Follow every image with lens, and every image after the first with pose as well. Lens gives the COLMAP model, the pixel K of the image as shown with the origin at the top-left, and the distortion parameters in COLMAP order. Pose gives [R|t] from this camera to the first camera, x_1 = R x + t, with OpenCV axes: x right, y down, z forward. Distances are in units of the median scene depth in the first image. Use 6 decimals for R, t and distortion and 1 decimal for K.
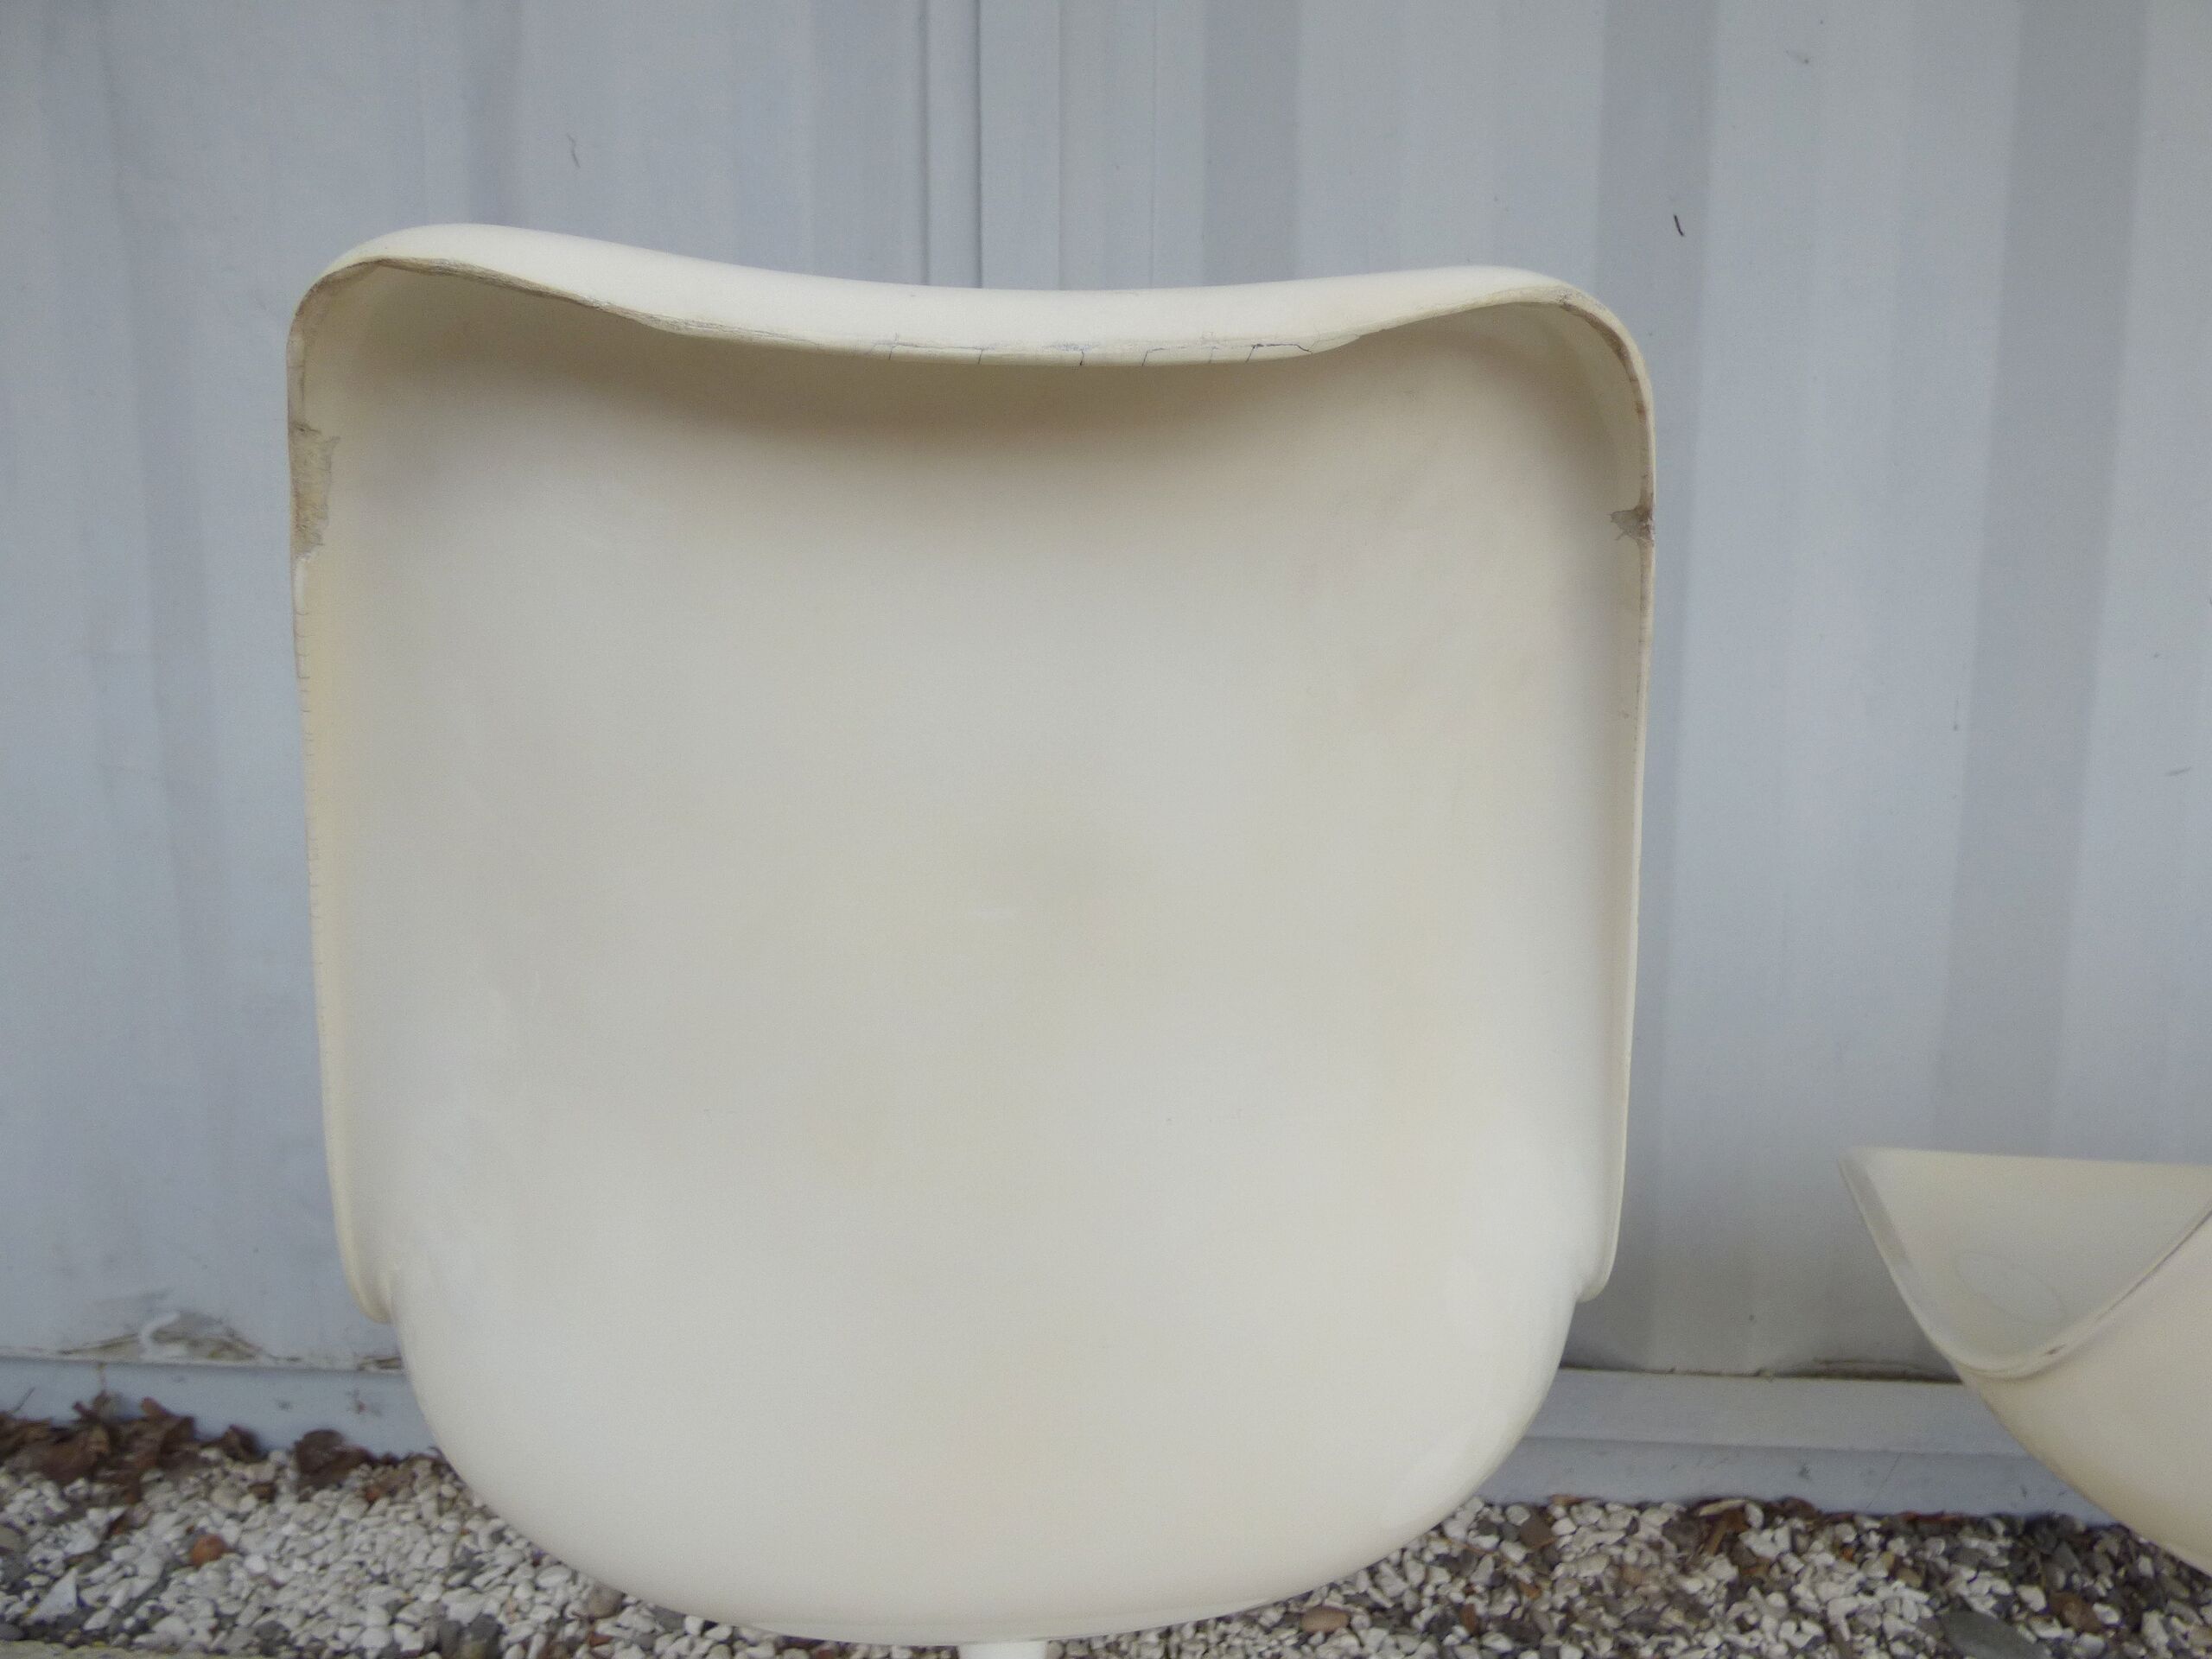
lens RADIAL K [[1331.5, 0, 1134.4], [0, 1331.5, 838.8], [0, 0, 1]] dist [-0.005521, -0.002906]
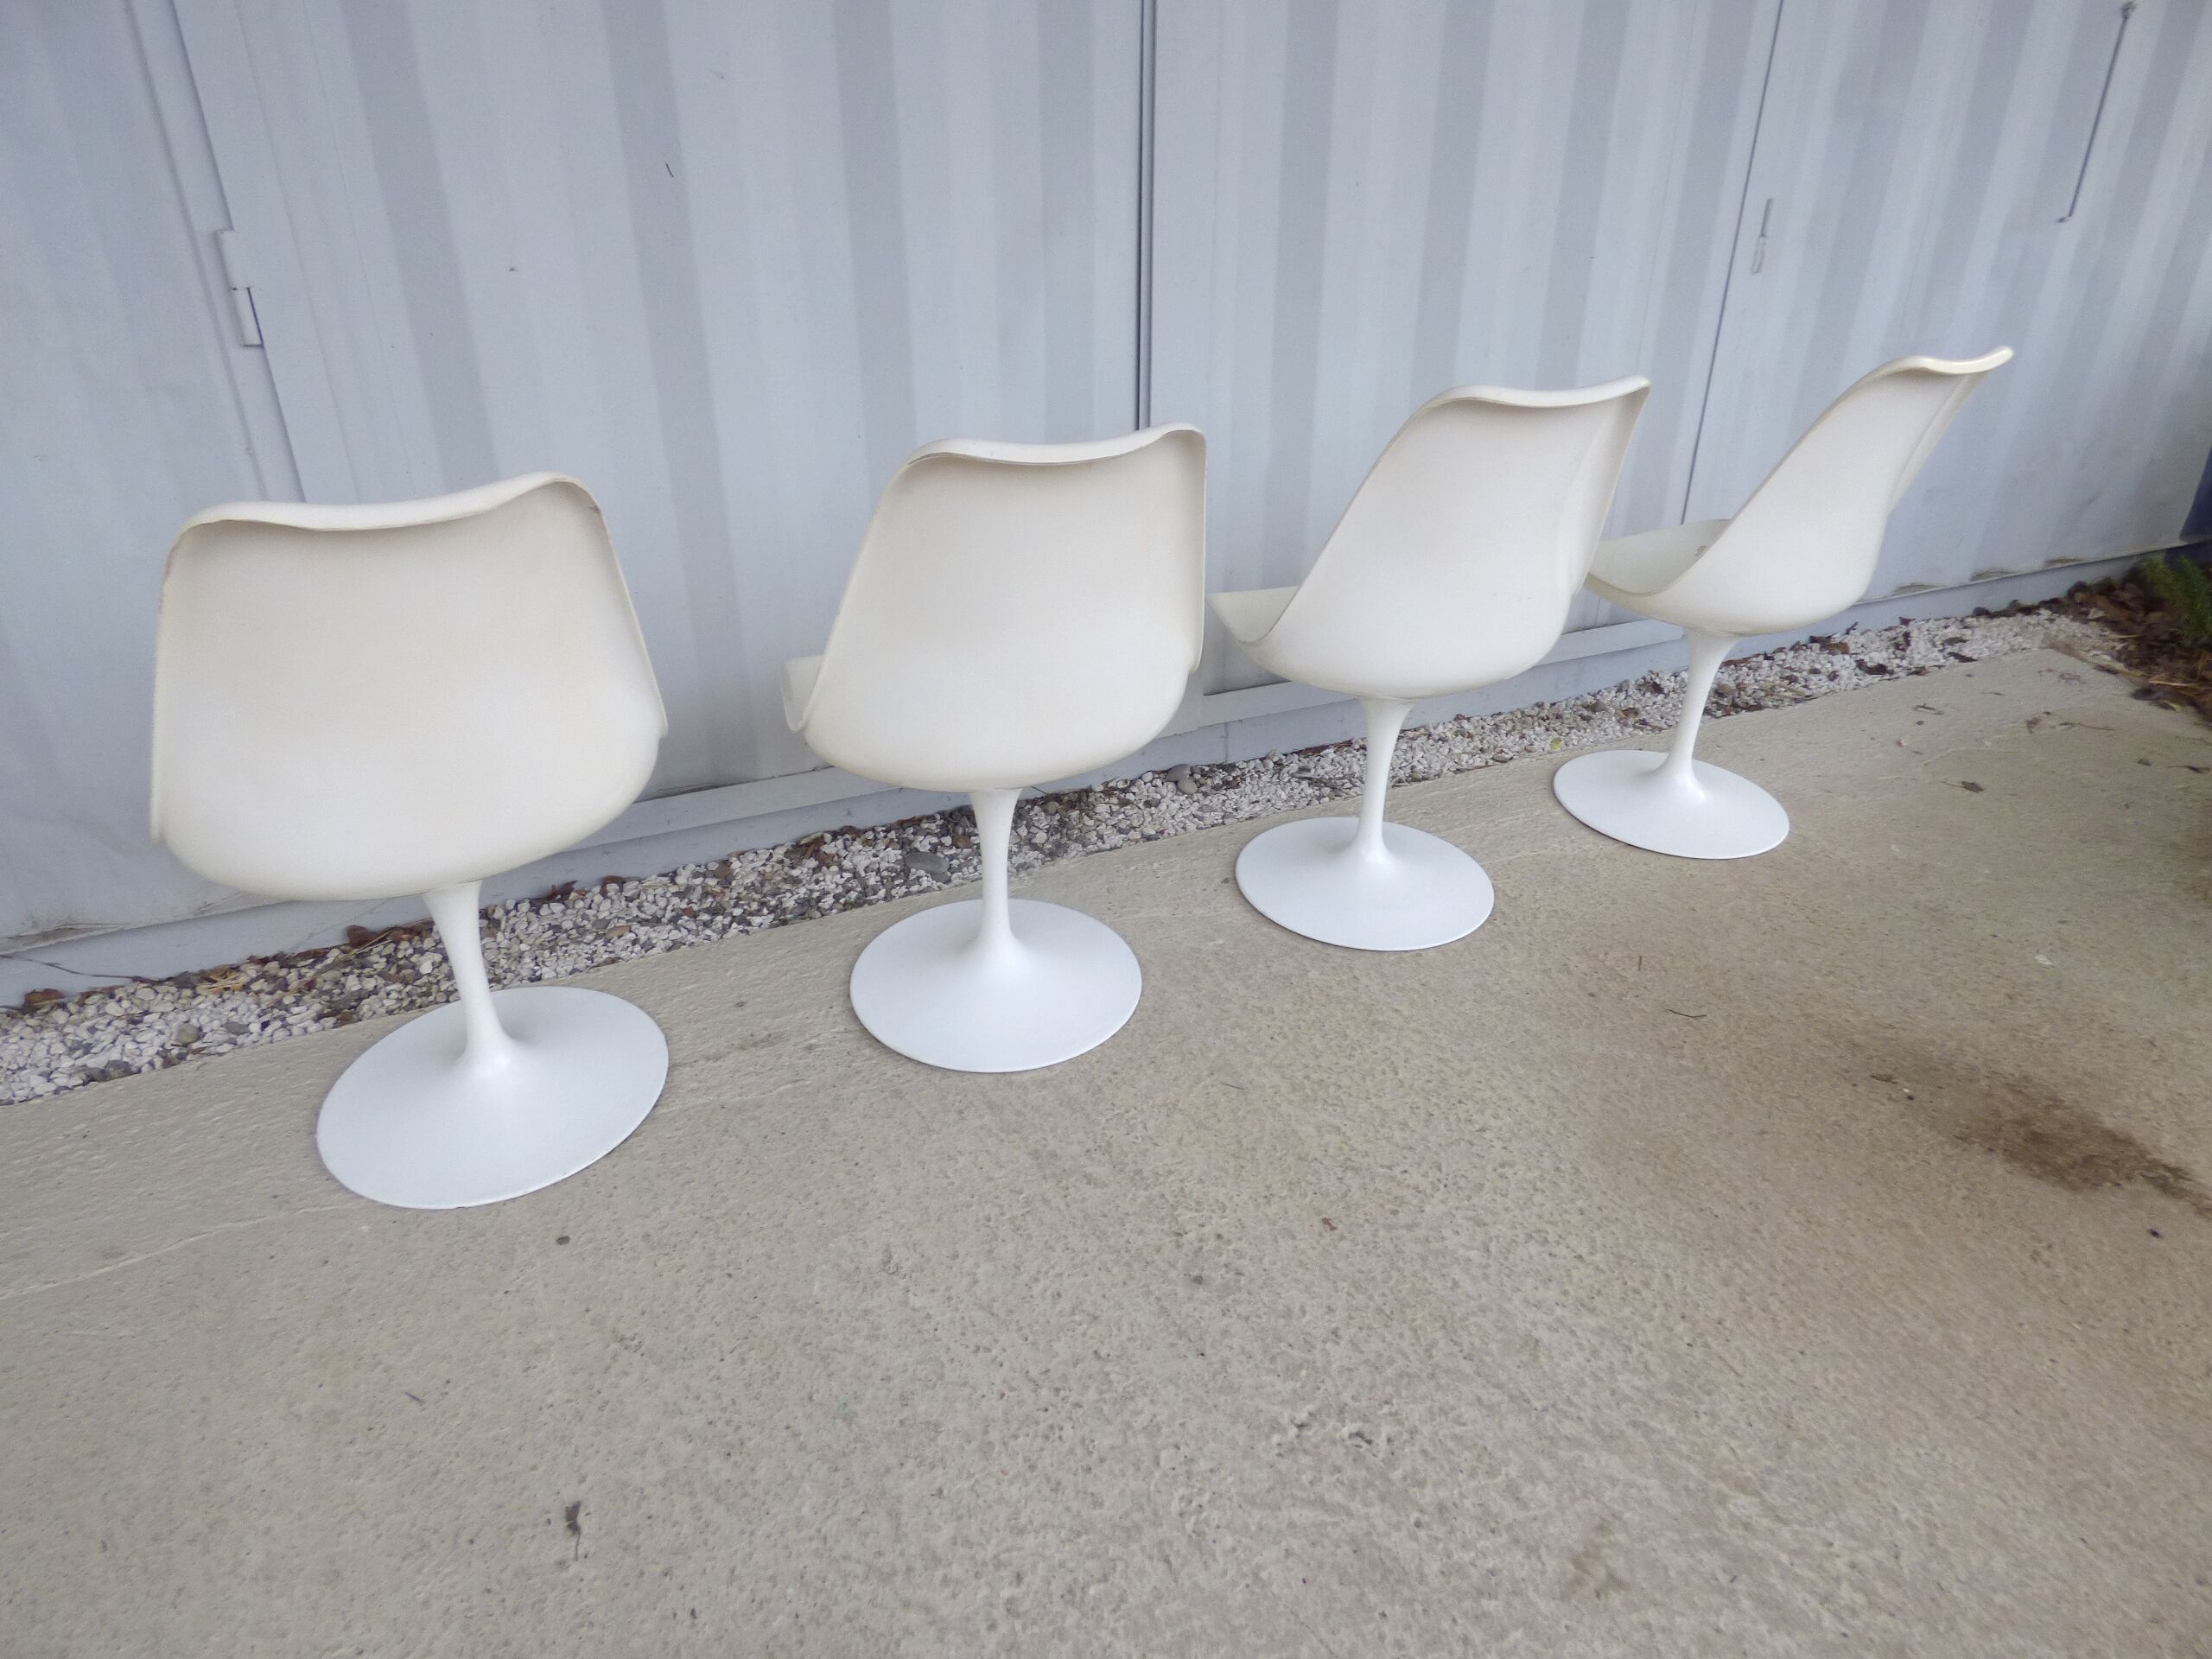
lens RADIAL K [[1331.5, 0, 1094.8], [0, 1331.5, 838.1], [0, 0, 1]] dist [-0.005521, -0.002906]
pose [[0.870582, -0.227045, 0.436506, -0.069818], [0.064457, 0.932148, 0.356294, -0.199863], [-0.487783, -0.282047, 0.826146, -0.929882]]
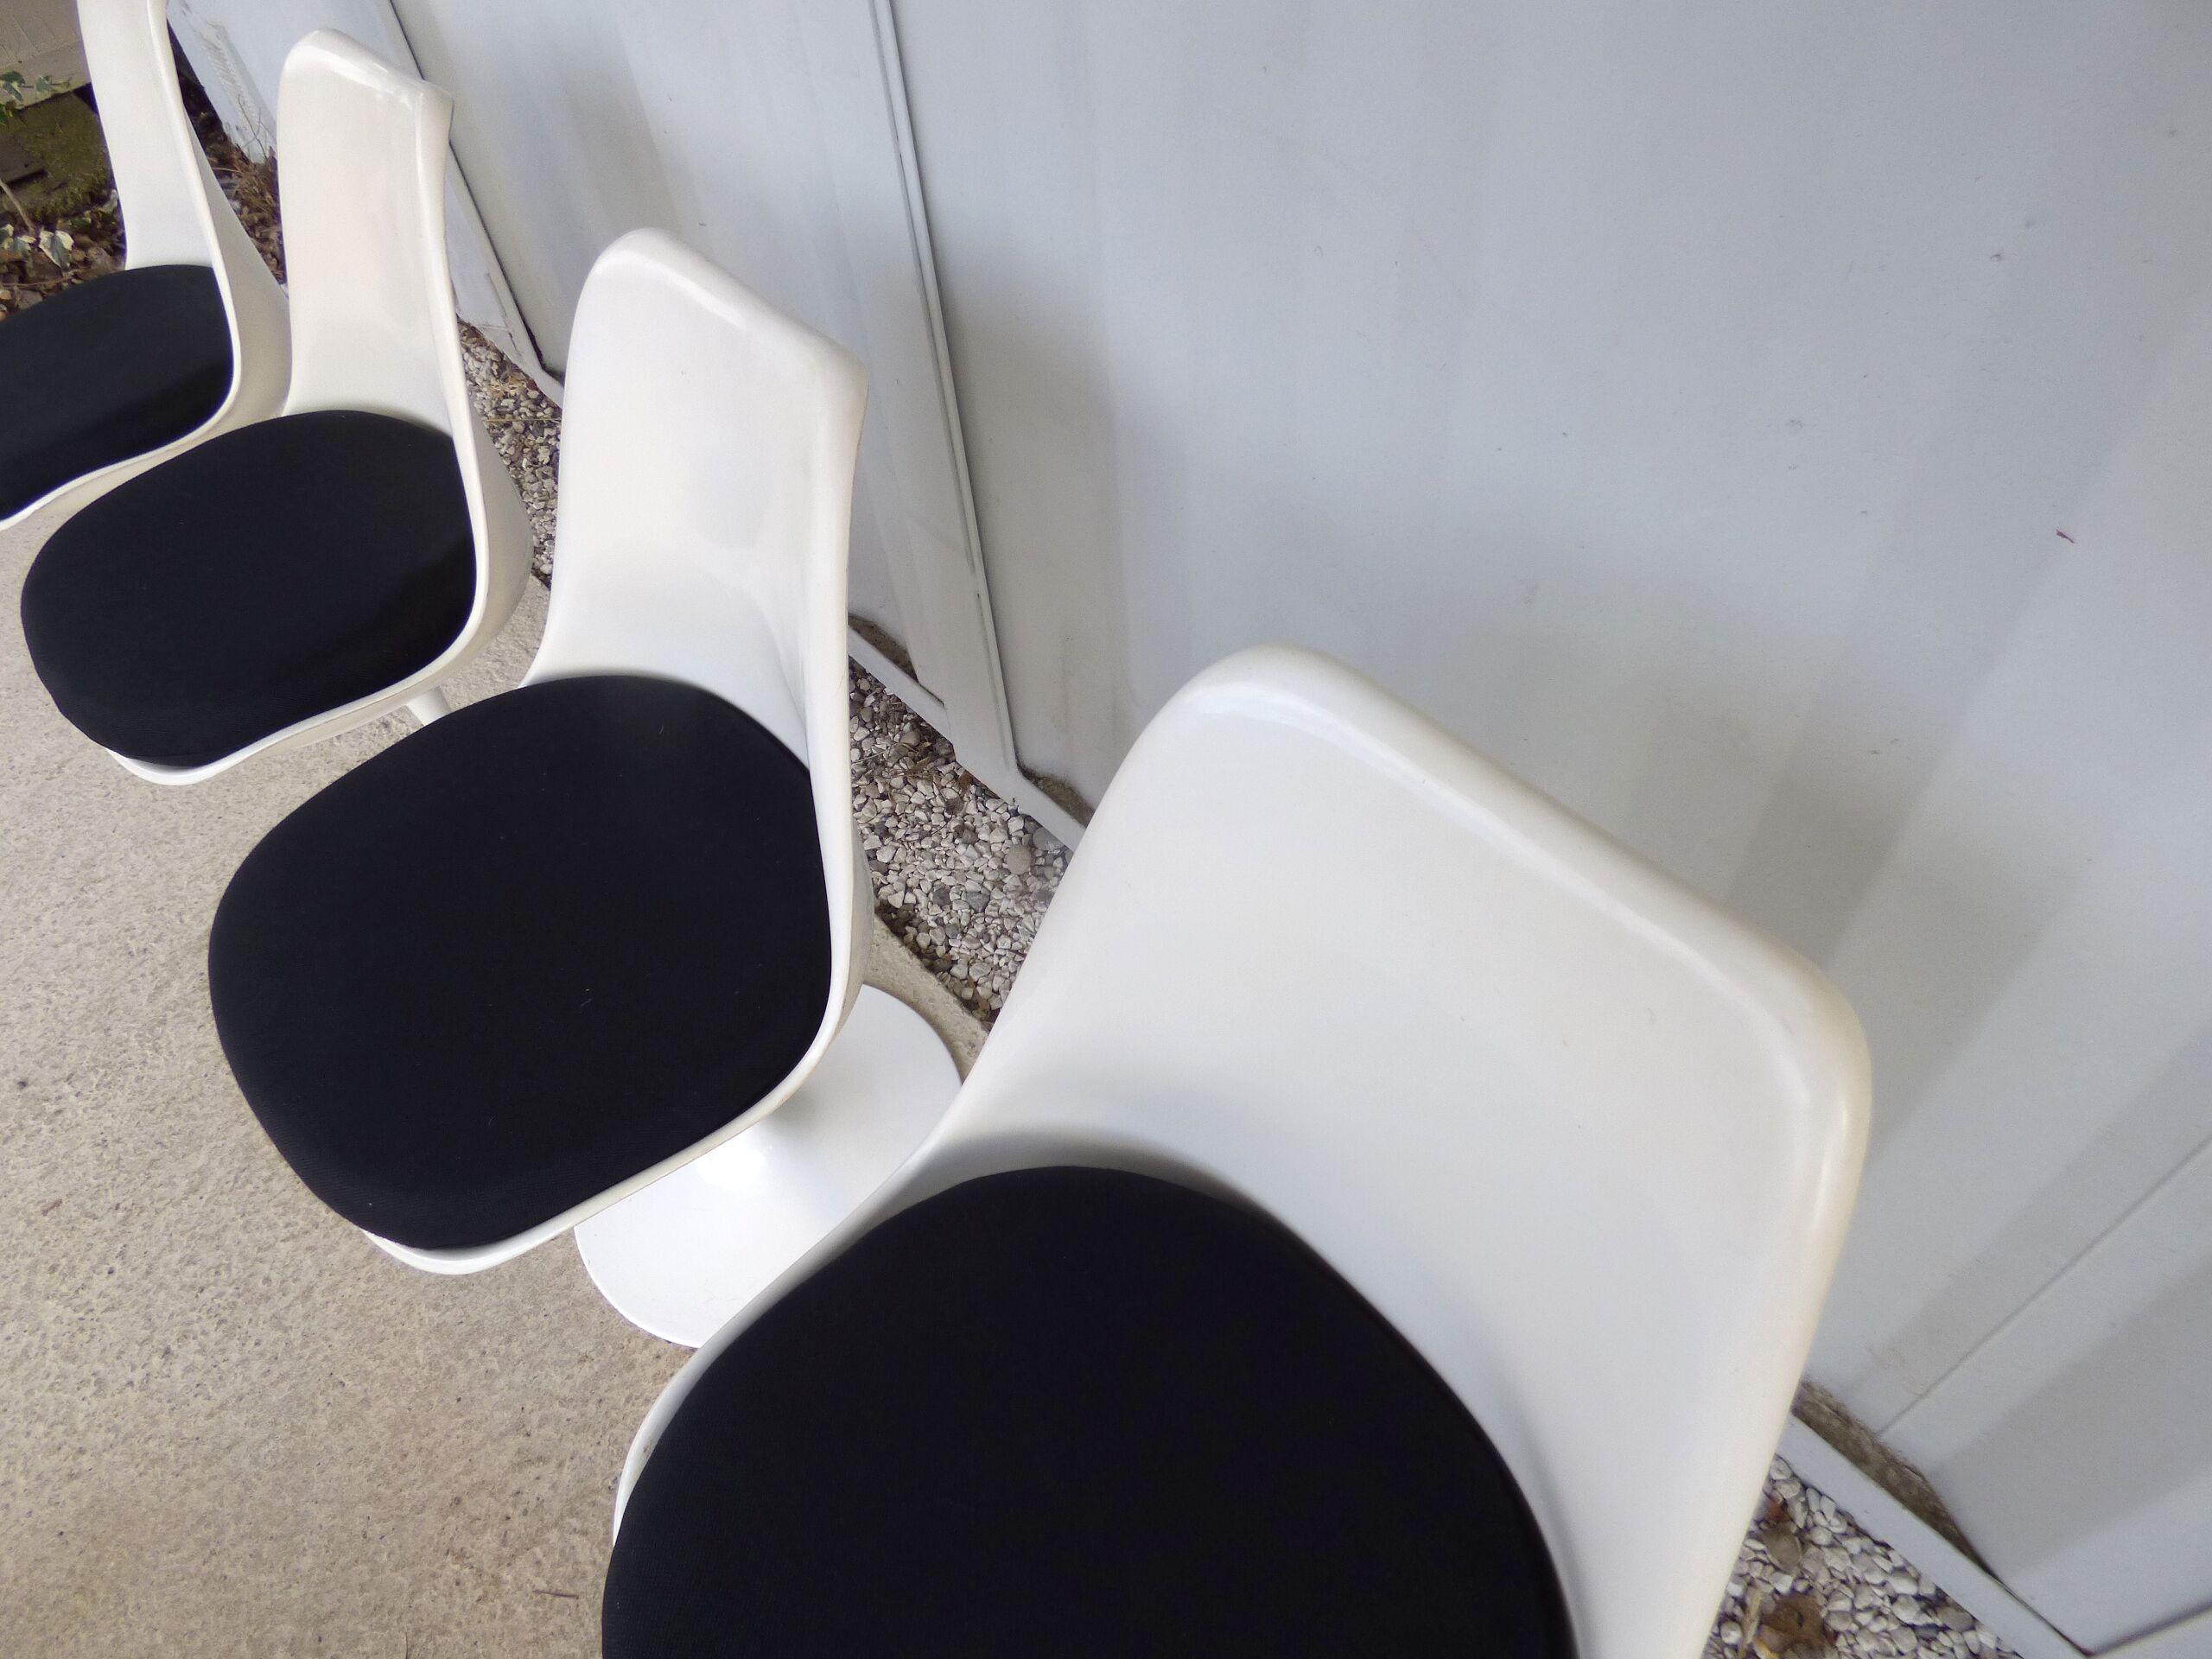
lens RADIAL K [[1331.5, 0, 1115.1], [0, 1331.5, 827.5], [0, 0, 1]] dist [-0.005521, -0.002906]
pose [[0.715737, 0.495926, -0.491709, 1.929515], [-0.028589, 0.724297, 0.688895, -0.521423], [0.697784, -0.479010, 0.532584, 0.239457]]
